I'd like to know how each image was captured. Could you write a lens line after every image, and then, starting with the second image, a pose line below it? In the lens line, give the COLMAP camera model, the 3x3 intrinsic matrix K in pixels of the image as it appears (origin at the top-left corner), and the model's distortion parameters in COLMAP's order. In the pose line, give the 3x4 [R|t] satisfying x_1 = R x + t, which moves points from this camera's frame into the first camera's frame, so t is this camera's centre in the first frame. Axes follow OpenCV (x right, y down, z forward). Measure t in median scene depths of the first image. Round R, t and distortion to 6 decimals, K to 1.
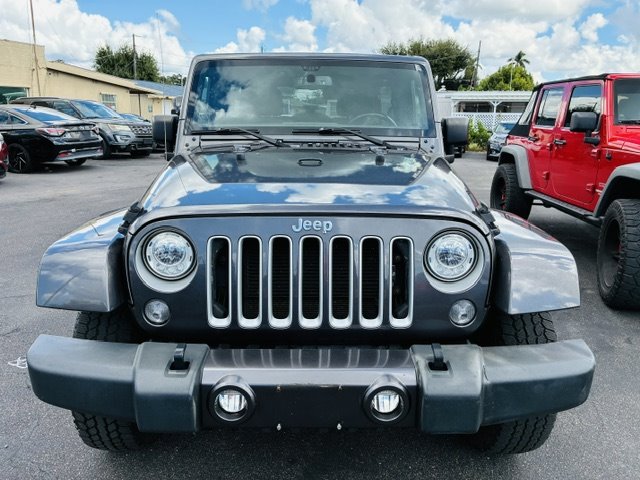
lens RADIAL K [[499.7, 0, 311.8], [0, 499.7, 239.0], [0, 0, 1]] dist [-0.003403, -0.004362]
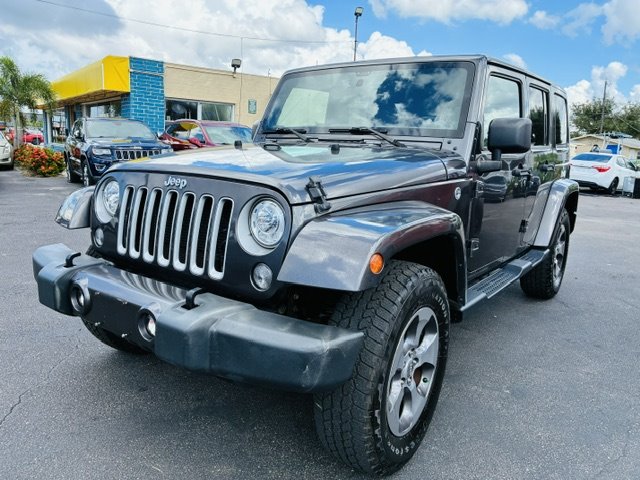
lens RADIAL K [[498.5, 0, 313.9], [0, 498.5, 241.8], [0, 0, 1]] dist [0.056320, -0.090225]
pose [[0.784710, 0.134864, -0.605014, 0.601726], [-0.182719, 0.983003, -0.017868, 0.045465], [0.592320, 0.124569, 0.796015, 0.139939]]
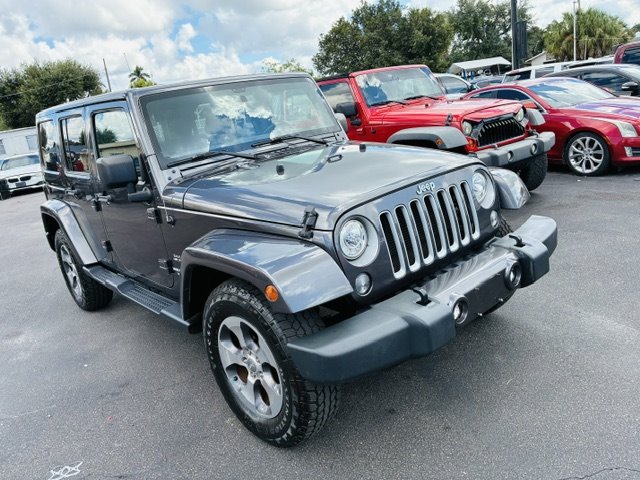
lens RADIAL K [[508.5, 0, 322.5], [0, 508.5, 237.3], [0, 0, 1]] dist [0.003010, -0.010955]
pose [[0.737026, -0.292618, 0.609235, -0.672693], [0.313463, 0.946599, 0.075441, -0.055441], [-0.598777, 0.135371, 0.789393, 0.022385]]
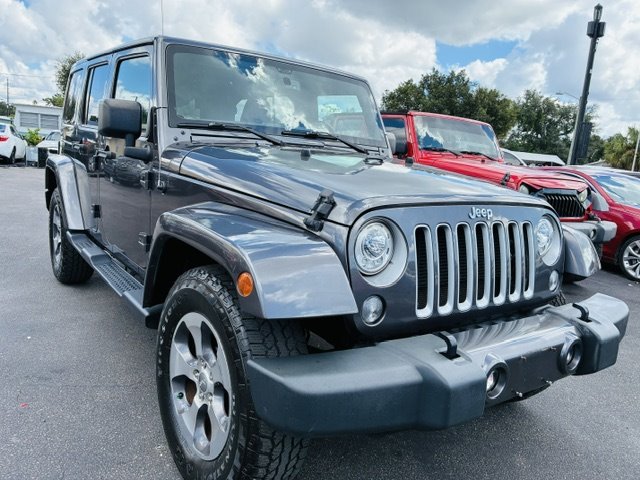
lens RADIAL K [[504.0, 0, 320.0], [0, 504.0, 240.0], [0, 0, 1]] dist [0.002901, -0.006293]
pose [[0.808917, -0.043617, 0.586303, -0.551388], [0.072220, 0.997064, -0.025466, 0.020631], [-0.583471, 0.062943, 0.809692, 0.178548]]
